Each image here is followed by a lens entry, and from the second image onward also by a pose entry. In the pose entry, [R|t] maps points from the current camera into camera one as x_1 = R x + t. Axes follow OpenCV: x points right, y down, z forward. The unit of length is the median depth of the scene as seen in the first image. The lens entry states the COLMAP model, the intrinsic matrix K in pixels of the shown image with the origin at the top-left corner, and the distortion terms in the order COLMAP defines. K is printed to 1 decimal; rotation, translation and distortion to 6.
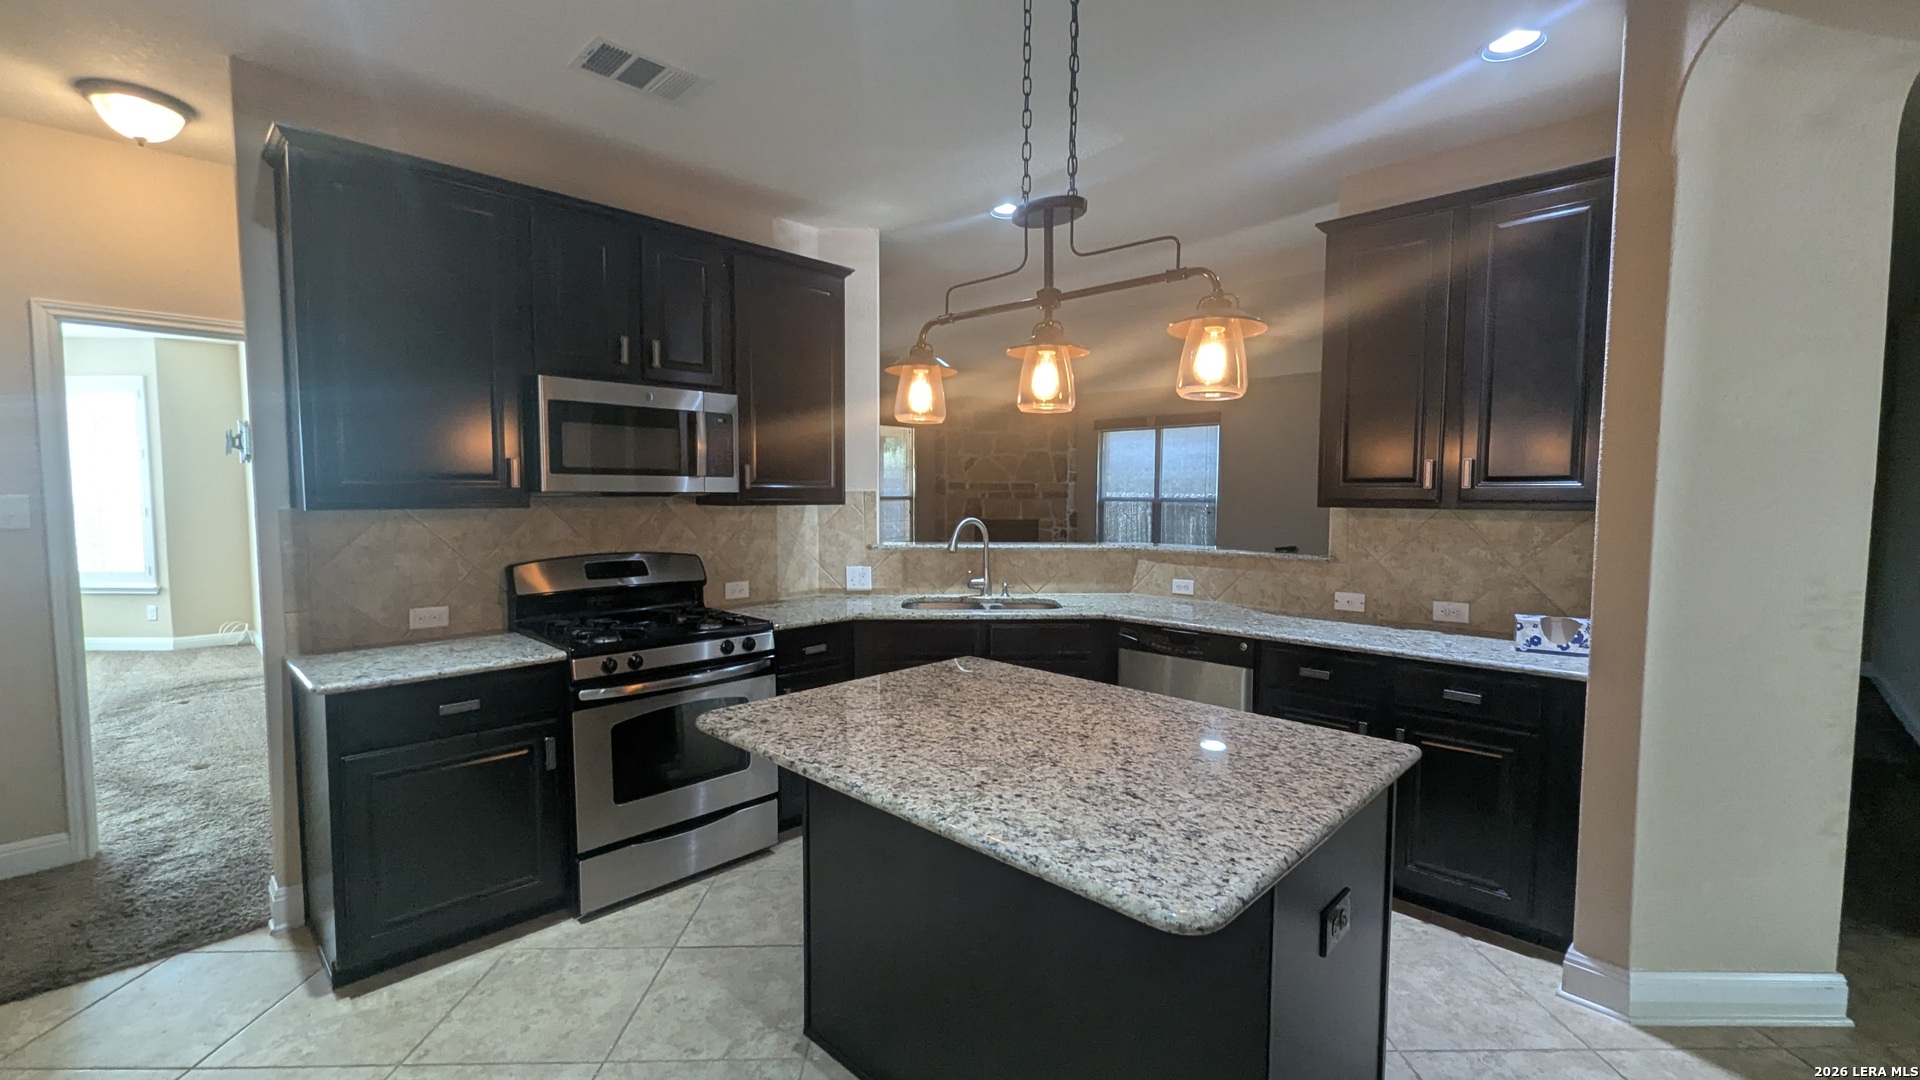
lens RADIAL K [[794.6, 0, 964.7], [0, 794.6, 542.7], [0, 0, 1]] dist [0.000920, 0.000300]
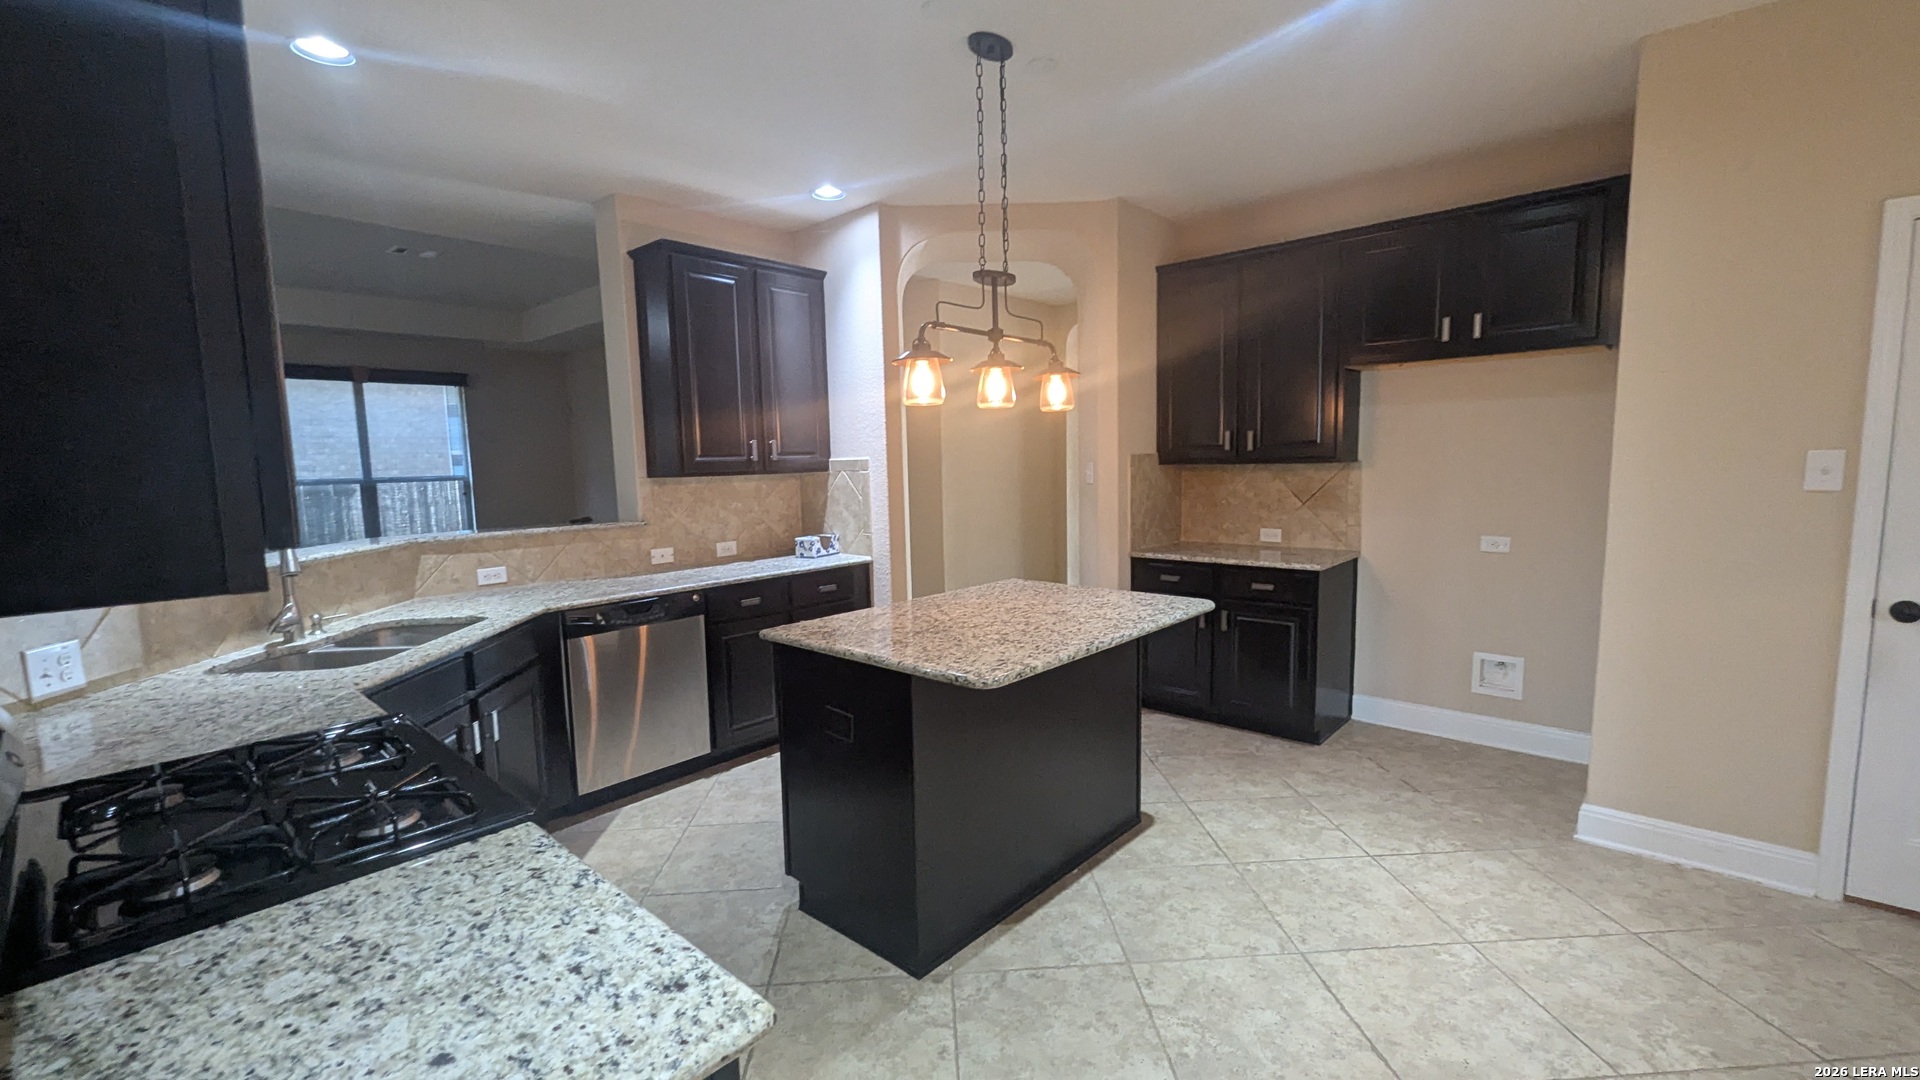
lens RADIAL K [[795.0, 0, 964.3], [0, 795.0, 543.7], [0, 0, 1]] dist [0.001481, 0.000022]
pose [[-0.041324, -0.111044, 0.992956, -0.892291], [0.085171, 0.989796, 0.114235, -0.052197], [-0.995509, 0.089292, -0.031444, 0.693830]]
